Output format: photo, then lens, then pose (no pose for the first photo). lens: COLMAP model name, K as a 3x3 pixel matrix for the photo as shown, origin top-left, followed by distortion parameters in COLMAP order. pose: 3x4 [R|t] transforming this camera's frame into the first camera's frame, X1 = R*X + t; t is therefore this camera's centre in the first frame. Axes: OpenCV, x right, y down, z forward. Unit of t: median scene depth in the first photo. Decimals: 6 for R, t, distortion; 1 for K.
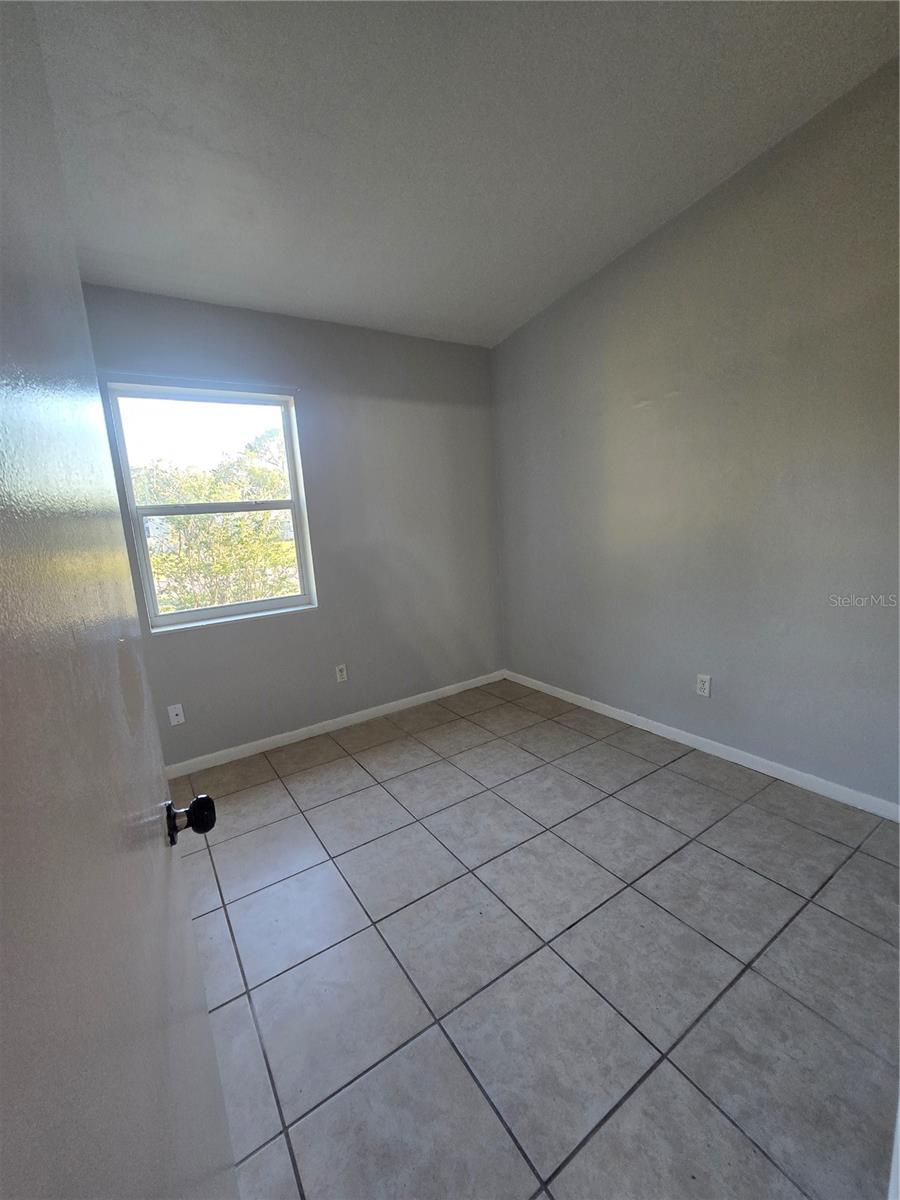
lens RADIAL K [[494.3, 0, 450.7], [0, 494.3, 600.6], [0, 0, 1]] dist [-0.005090, 0.001545]
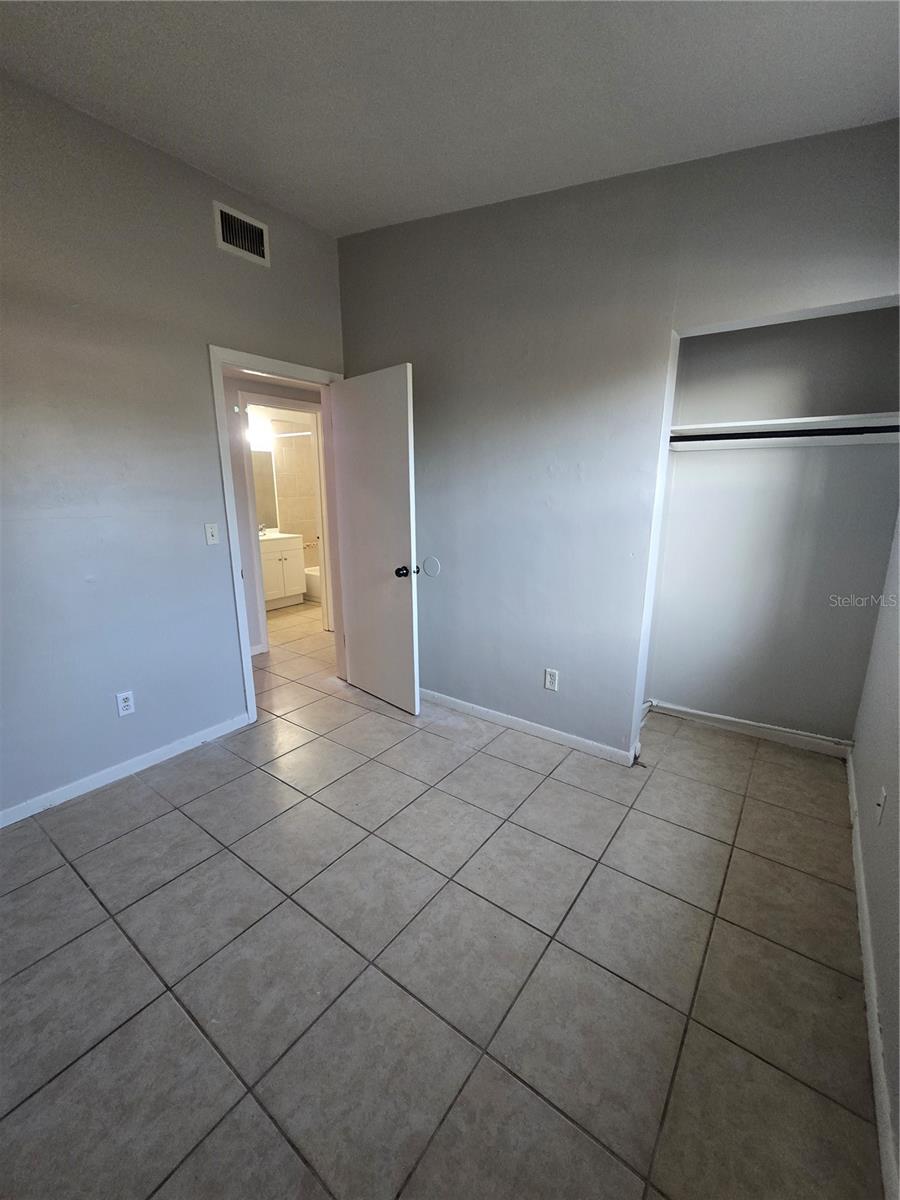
lens RADIAL K [[494.3, 0, 449.9], [0, 494.3, 601.3], [0, 0, 1]] dist [-0.005090, 0.001545]
pose [[-0.938252, 0.136946, -0.317695, 0.131972], [-0.002327, 0.915797, 0.401635, -0.305611], [0.345946, 0.377574, -0.858929, 1.535310]]
